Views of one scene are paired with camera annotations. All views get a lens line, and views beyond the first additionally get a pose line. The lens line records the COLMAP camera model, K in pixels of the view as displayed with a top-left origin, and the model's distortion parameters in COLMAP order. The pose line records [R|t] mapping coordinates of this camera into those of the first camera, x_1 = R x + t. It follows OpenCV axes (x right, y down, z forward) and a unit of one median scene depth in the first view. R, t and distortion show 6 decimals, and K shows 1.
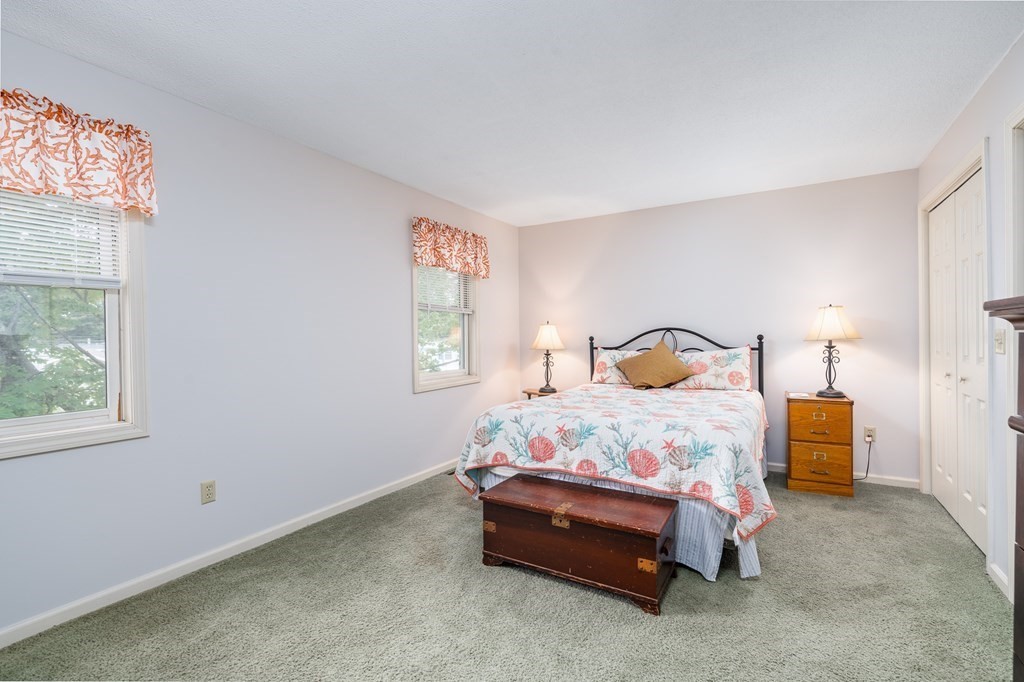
lens RADIAL K [[462.0, 0, 512.0], [0, 462.0, 341.0], [0, 0, 1]] dist [-0.002303, 0.000014]
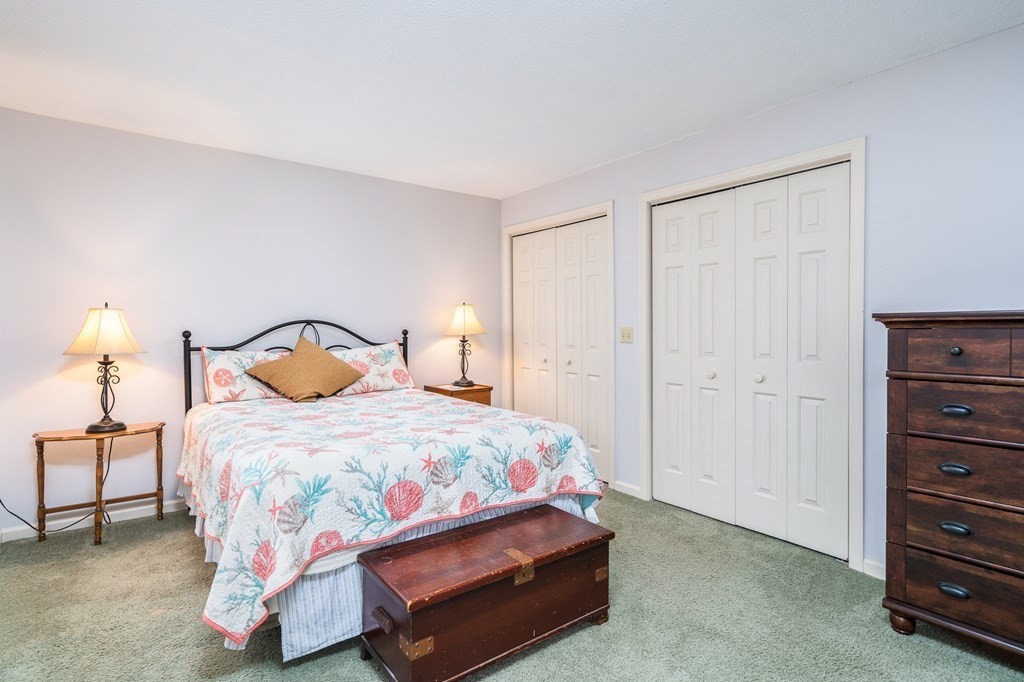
lens RADIAL K [[512.7, 0, 513.2], [0, 512.7, 330.7], [0, 0, 1]] dist [0.004869, -0.000447]
pose [[0.378612, 0.005407, 0.925540, -0.534582], [0.006856, 0.999939, -0.008647, -0.001194], [-0.925530, 0.009619, 0.378552, 0.549152]]
